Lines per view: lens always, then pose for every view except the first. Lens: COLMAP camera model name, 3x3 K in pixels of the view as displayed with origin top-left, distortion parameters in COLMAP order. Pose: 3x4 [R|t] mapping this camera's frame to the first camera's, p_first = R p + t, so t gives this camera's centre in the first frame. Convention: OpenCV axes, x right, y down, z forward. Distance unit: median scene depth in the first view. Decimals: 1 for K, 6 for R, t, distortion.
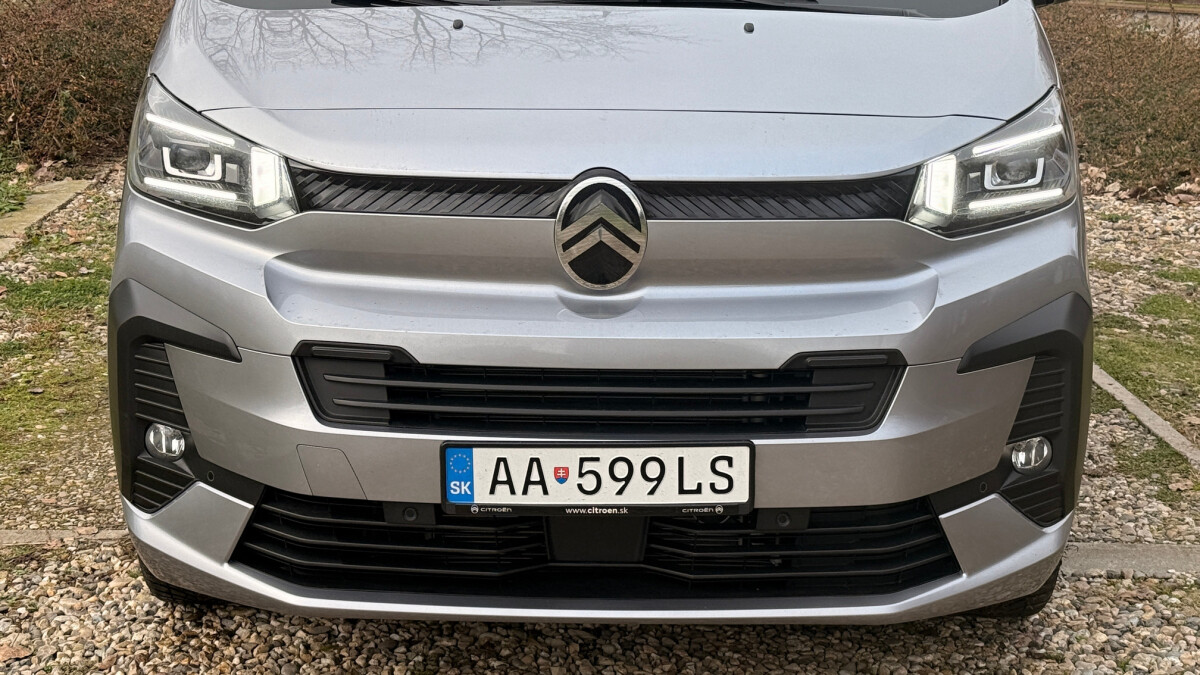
lens RADIAL K [[2131.5, 0, 600.0], [0, 2131.5, 337.5], [0, 0, 1]] dist [0.146183, -0.044093]
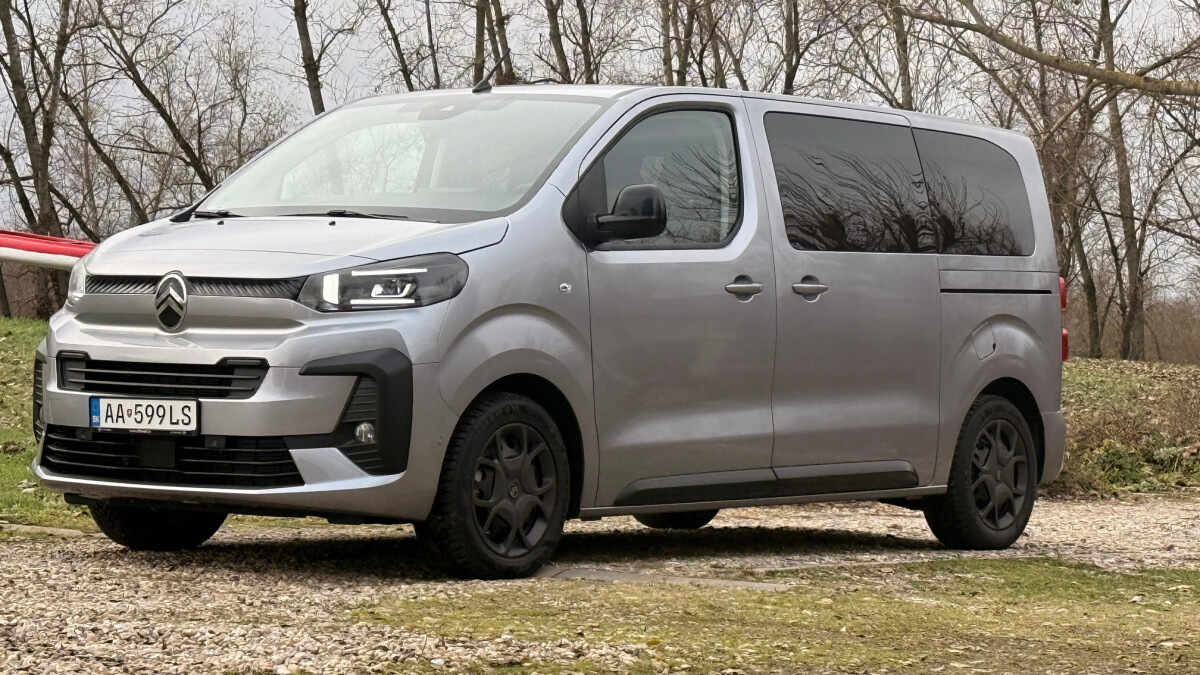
lens RADIAL K [[3379.7, 0, 600.0], [0, 3379.7, 337.5], [0, 0, 1]] dist [0.019540, 0.512067]
pose [[0.796241, 0.012949, -0.604842, 2.295673], [-0.162684, 0.967528, -0.193450, 0.546356], [0.582696, 0.252431, 0.772492, -1.262386]]
